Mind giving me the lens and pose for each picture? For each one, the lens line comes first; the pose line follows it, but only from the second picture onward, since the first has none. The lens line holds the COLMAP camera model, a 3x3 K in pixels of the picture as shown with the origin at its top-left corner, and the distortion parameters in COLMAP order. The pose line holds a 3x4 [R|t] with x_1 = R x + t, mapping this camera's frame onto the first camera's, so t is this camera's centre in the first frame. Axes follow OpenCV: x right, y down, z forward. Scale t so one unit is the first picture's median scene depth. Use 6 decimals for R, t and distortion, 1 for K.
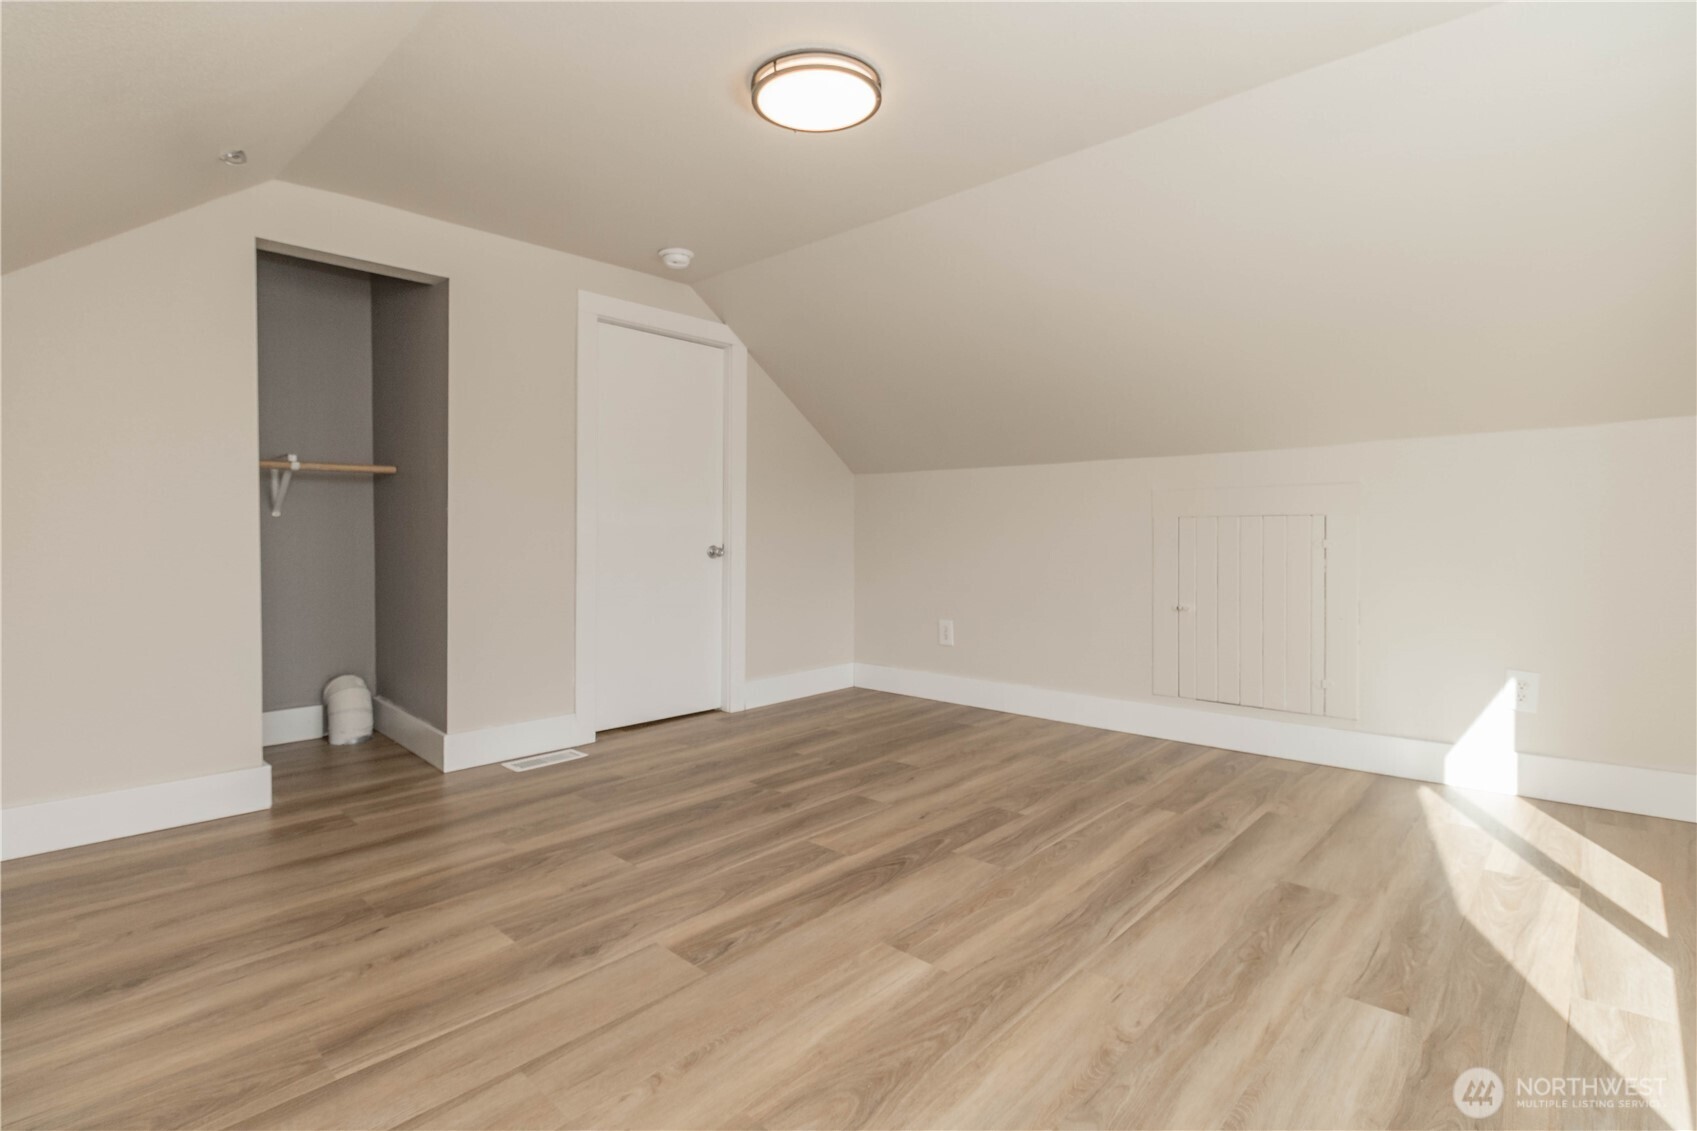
lens RADIAL K [[812.9, 0, 849.1], [0, 812.9, 548.3], [0, 0, 1]] dist [0.000112, 0.000297]
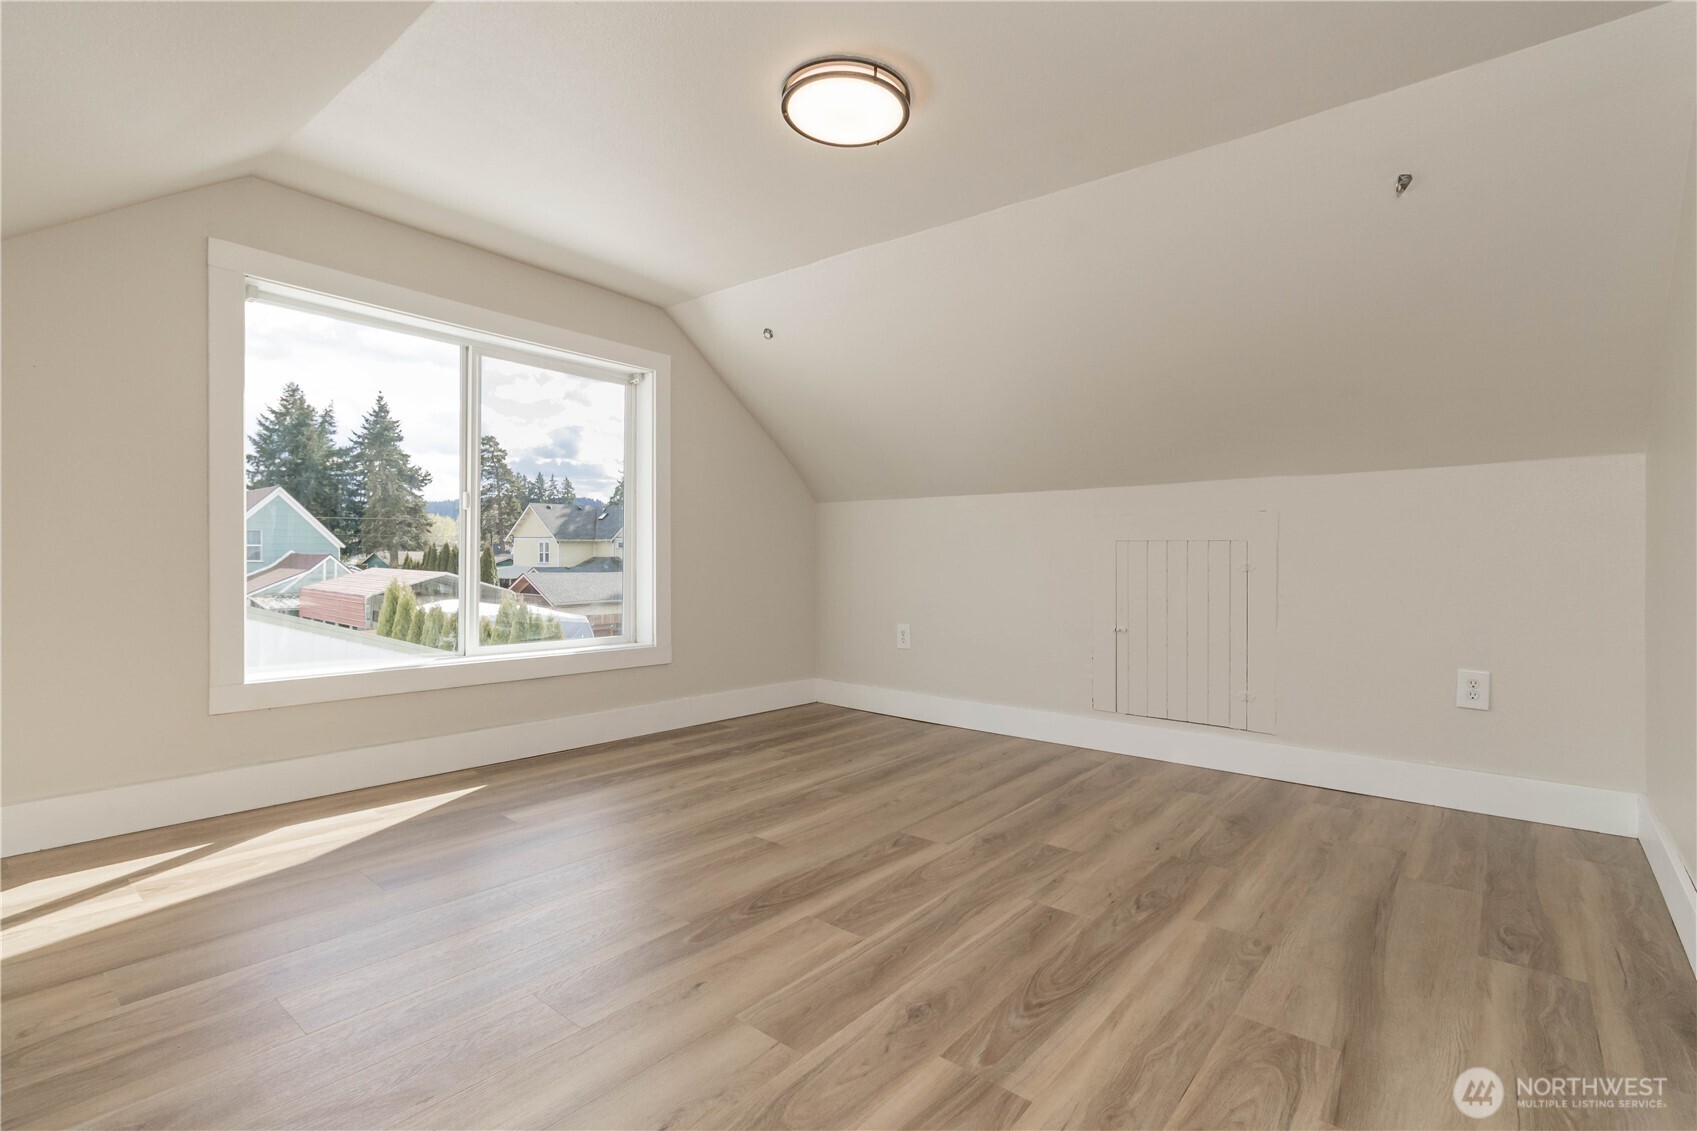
lens RADIAL K [[812.9, 0, 849.1], [0, 812.9, 548.3], [0, 0, 1]] dist [0.000112, 0.000297]
pose [[-0.998860, -0.008565, -0.046963, 0.002351], [-0.009160, 0.999880, 0.012473, -0.038271], [0.046850, 0.012889, -0.998819, 2.040390]]
